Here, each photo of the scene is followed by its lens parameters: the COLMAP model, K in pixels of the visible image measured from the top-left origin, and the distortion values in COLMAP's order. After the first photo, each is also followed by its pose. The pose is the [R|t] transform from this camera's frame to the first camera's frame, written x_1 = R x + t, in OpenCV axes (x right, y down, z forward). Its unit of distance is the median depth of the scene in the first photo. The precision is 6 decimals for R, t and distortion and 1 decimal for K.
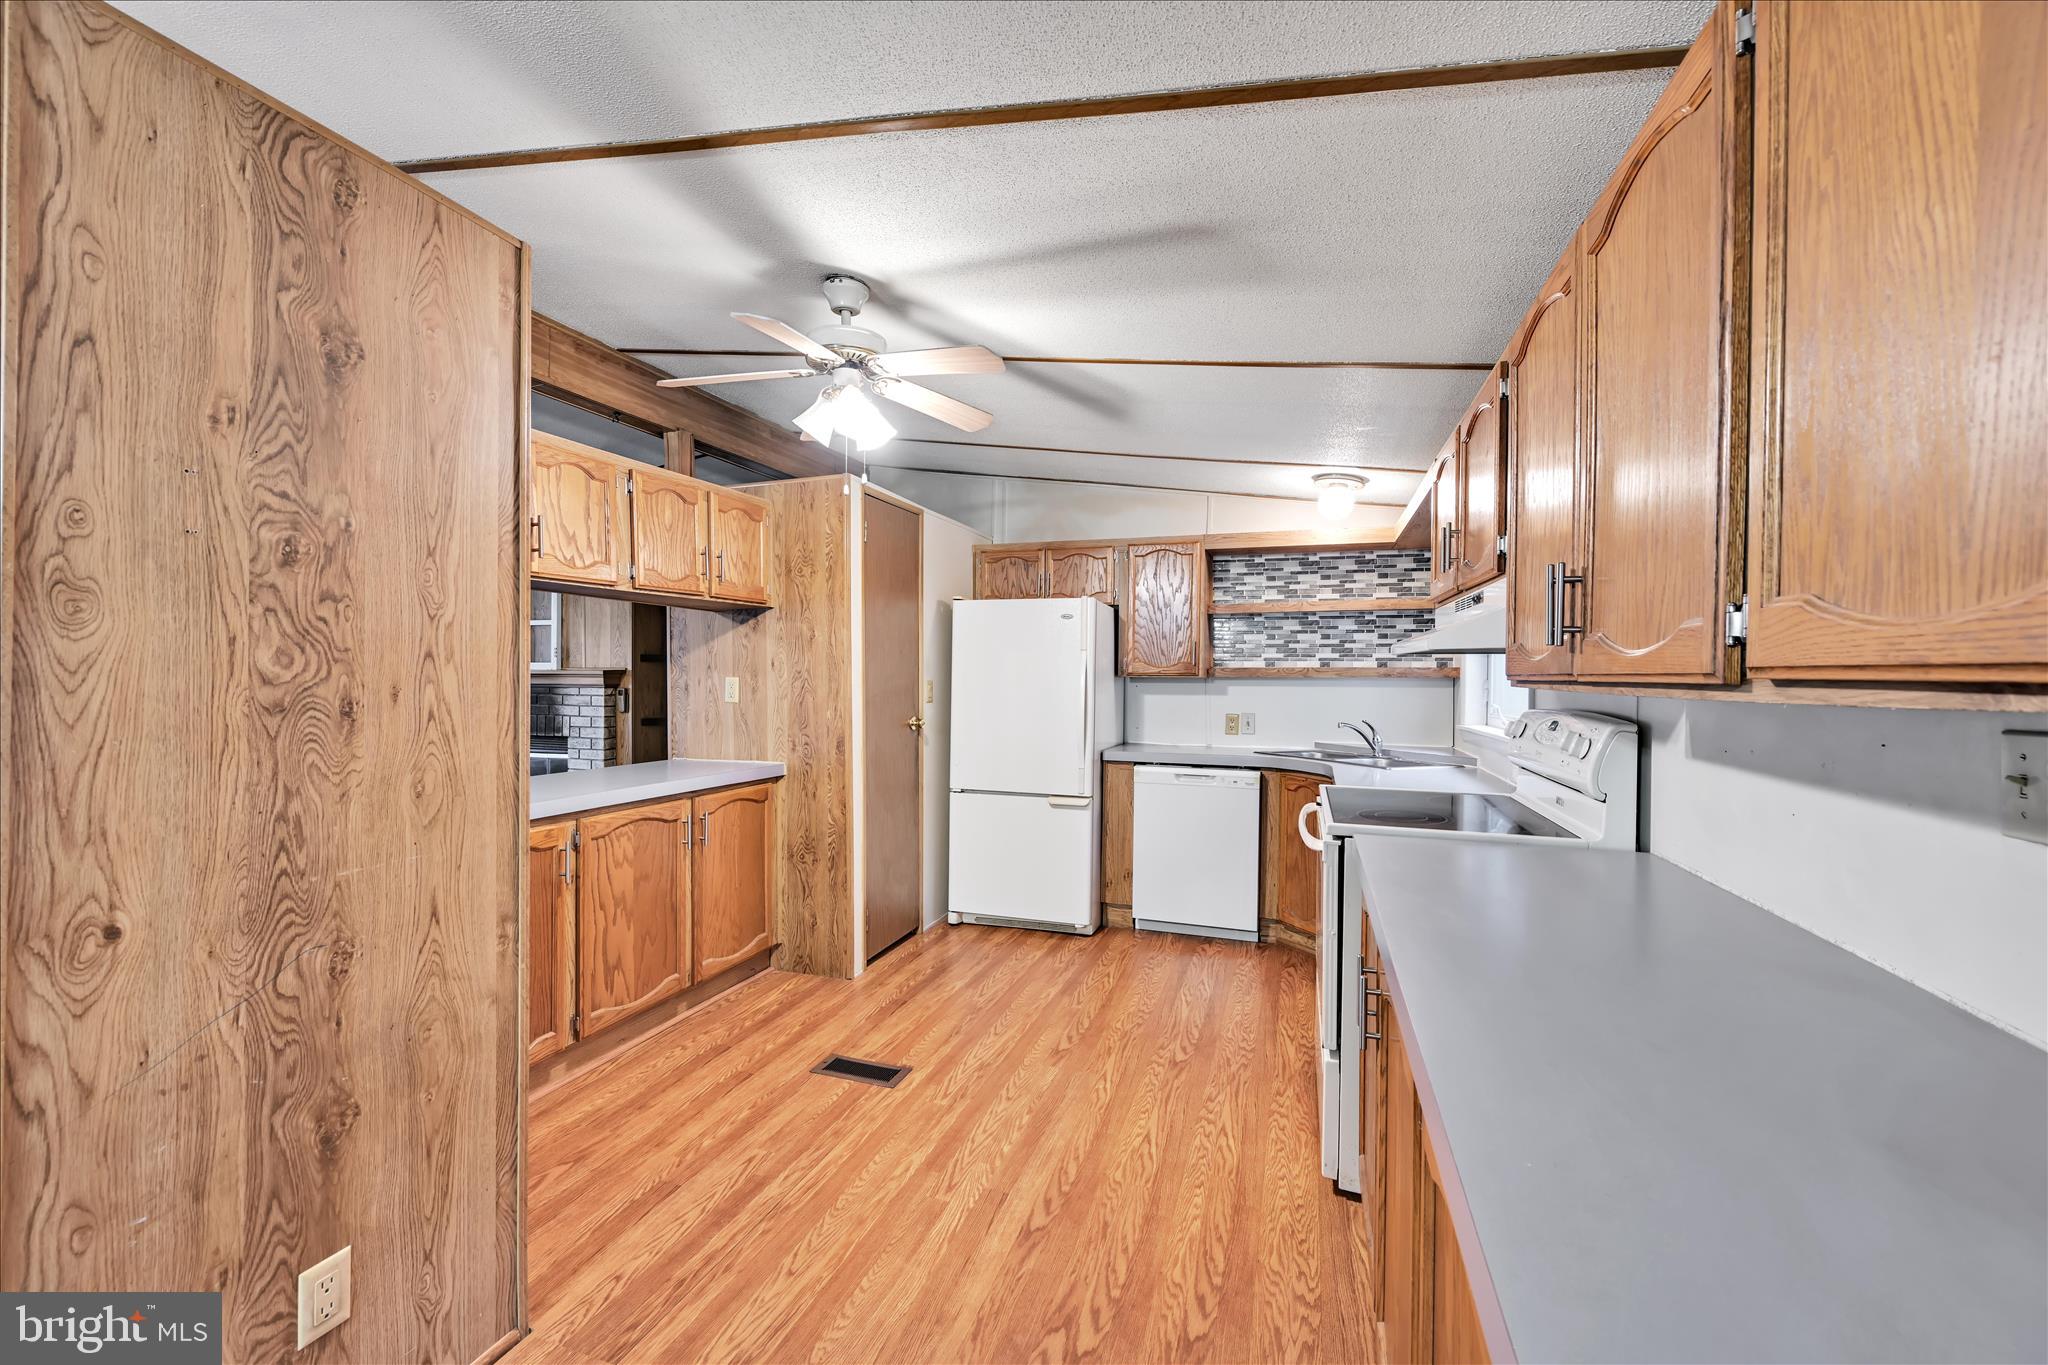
lens RADIAL K [[807.9, 0, 1027.5], [0, 807.9, 683.2], [0, 0, 1]] dist [-0.006217, 0.004674]
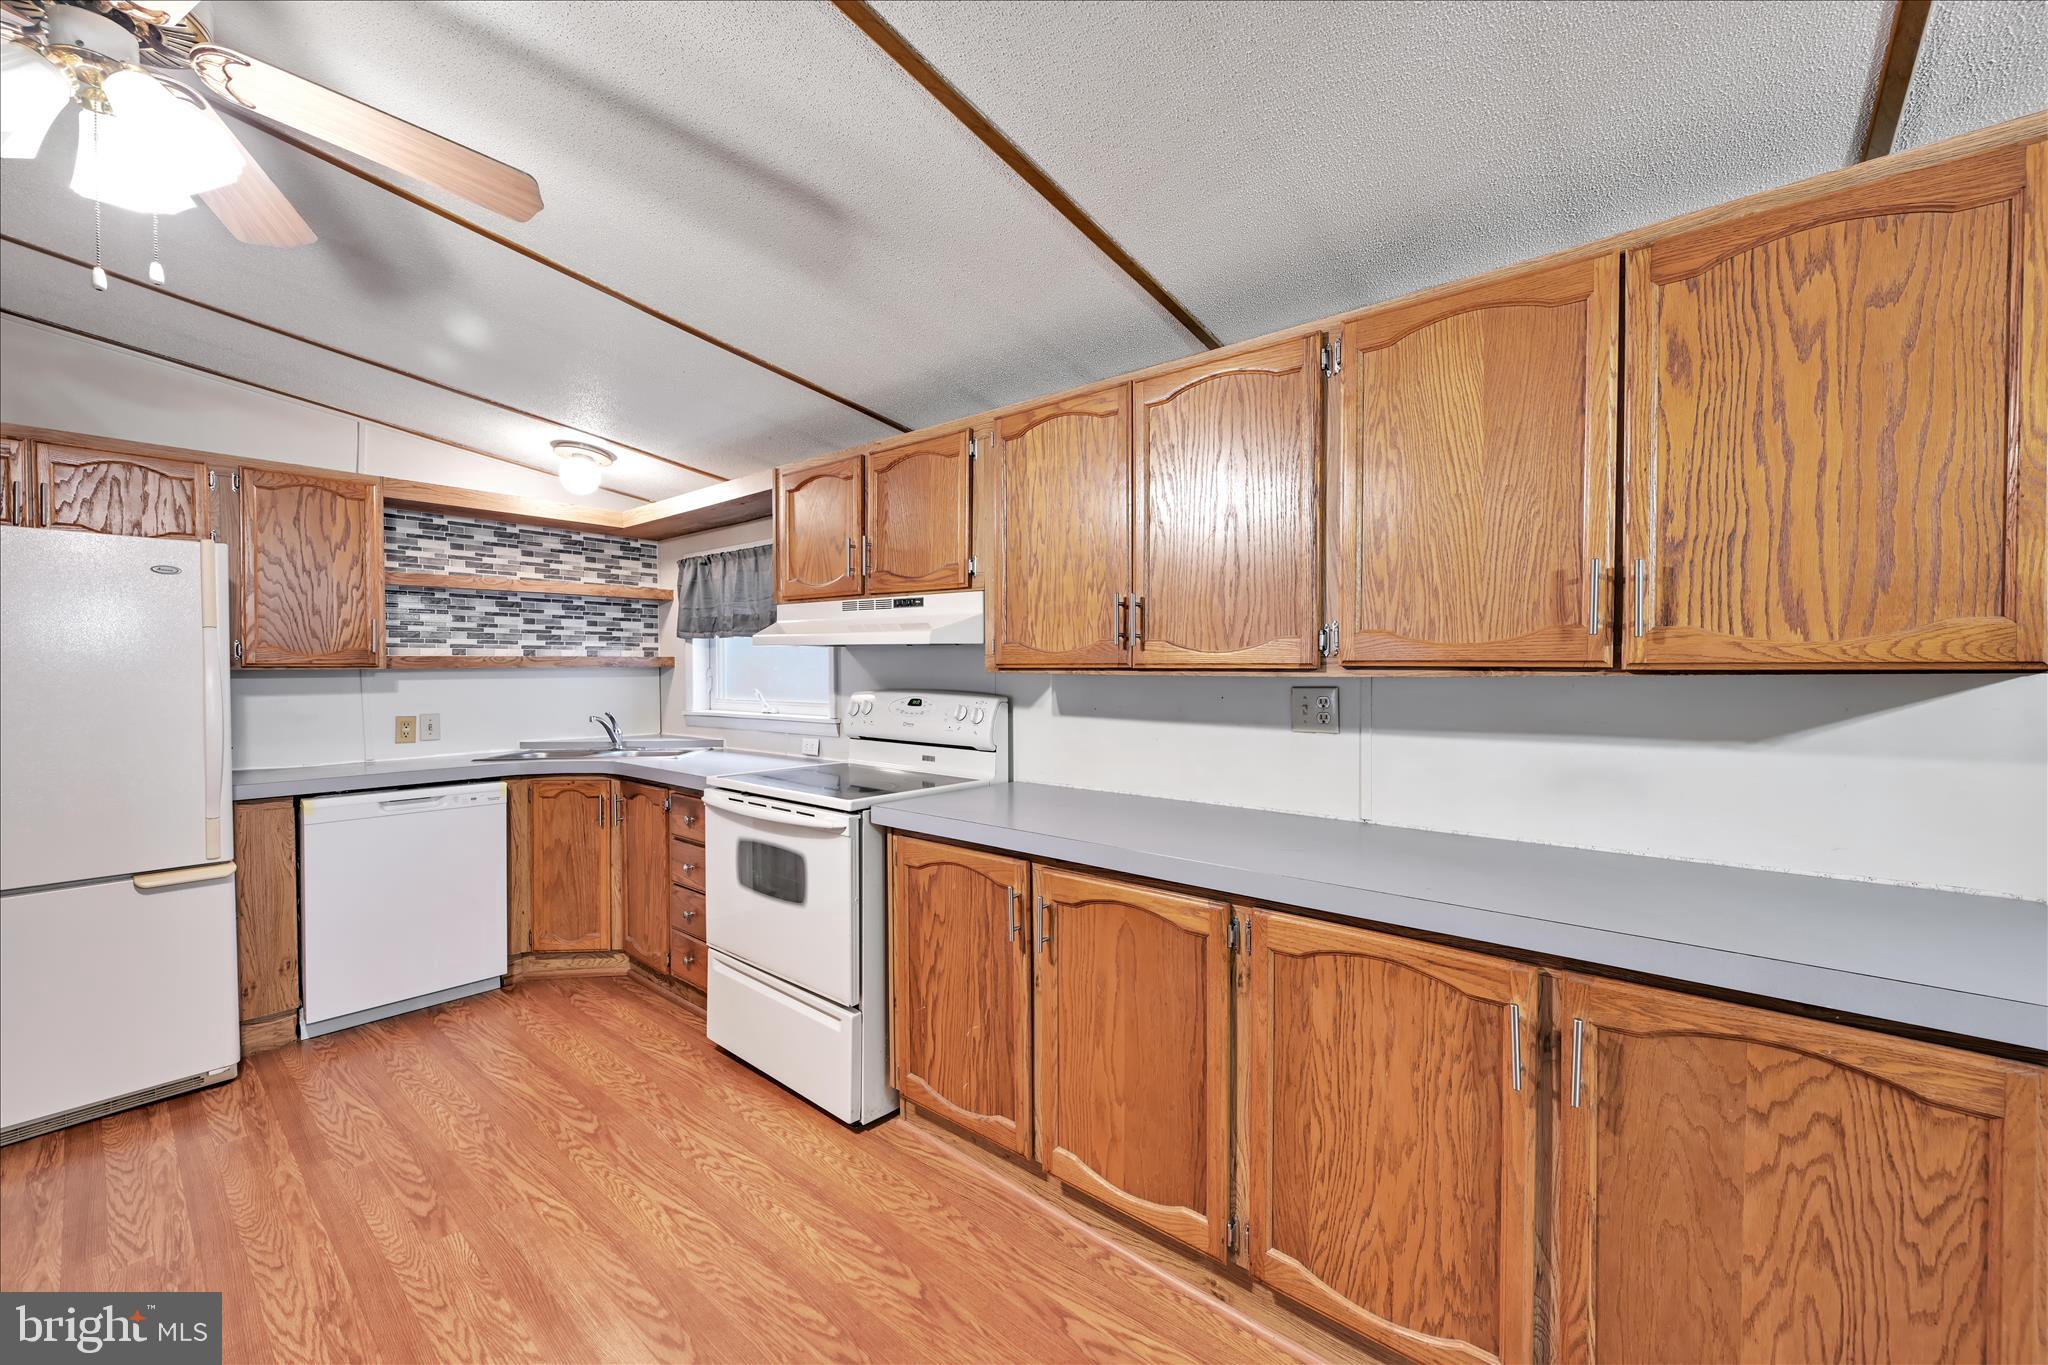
lens RADIAL K [[807.9, 0, 1027.5], [0, 807.9, 683.2], [0, 0, 1]] dist [-0.006217, 0.004674]
pose [[0.365801, -0.028268, 0.930264, -0.277694], [0.014420, 0.999591, 0.024704, -0.004427], [-0.930581, 0.004377, 0.366059, 0.190194]]
